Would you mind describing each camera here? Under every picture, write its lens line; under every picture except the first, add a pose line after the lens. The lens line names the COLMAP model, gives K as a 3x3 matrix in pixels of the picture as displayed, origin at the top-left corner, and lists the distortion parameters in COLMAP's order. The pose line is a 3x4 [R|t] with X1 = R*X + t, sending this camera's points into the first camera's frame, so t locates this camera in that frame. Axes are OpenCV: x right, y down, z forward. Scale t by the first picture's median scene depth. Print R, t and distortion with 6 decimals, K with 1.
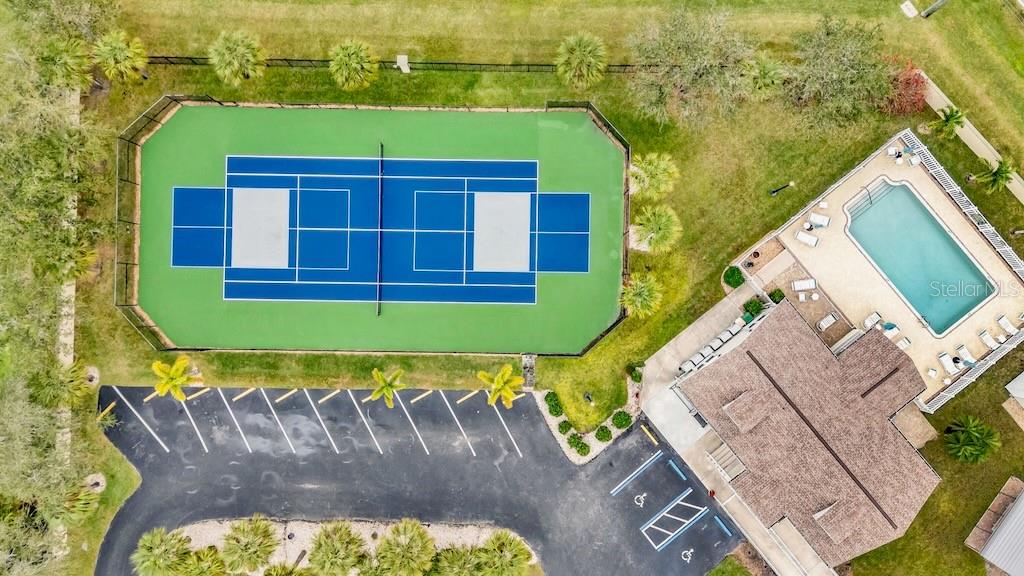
lens RADIAL K [[772.6, 0, 512.0], [0, 772.6, 288.0], [0, 0, 1]] dist [0.090022, -0.091955]
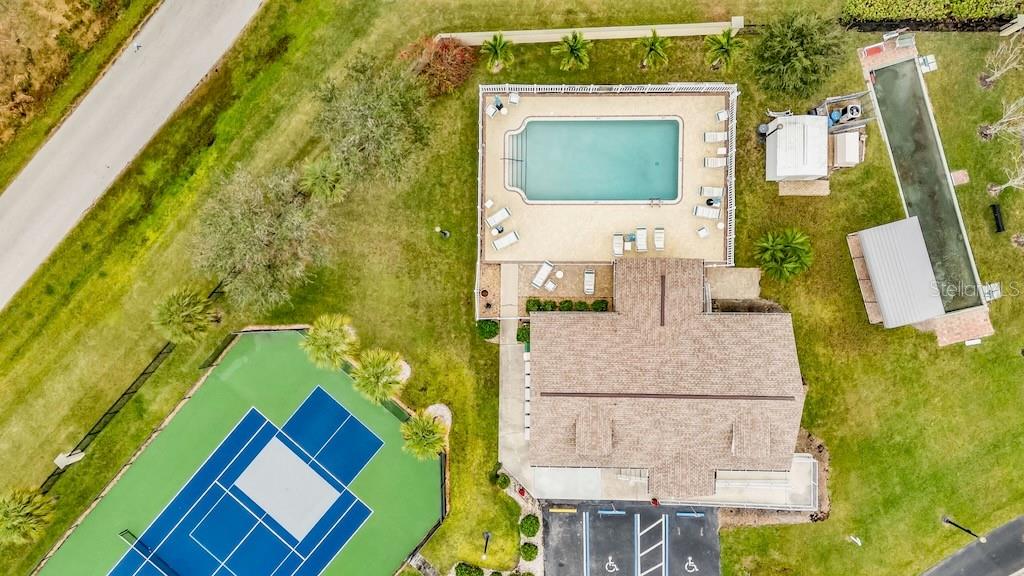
lens RADIAL K [[772.6, 0, 512.0], [0, 772.6, 288.0], [0, 0, 1]] dist [0.090022, -0.091955]
pose [[0.639907, -0.768372, 0.011067, 0.327153], [0.768452, 0.639824, -0.010375, -0.012480], [0.000891, 0.015144, 0.999885, 0.092602]]
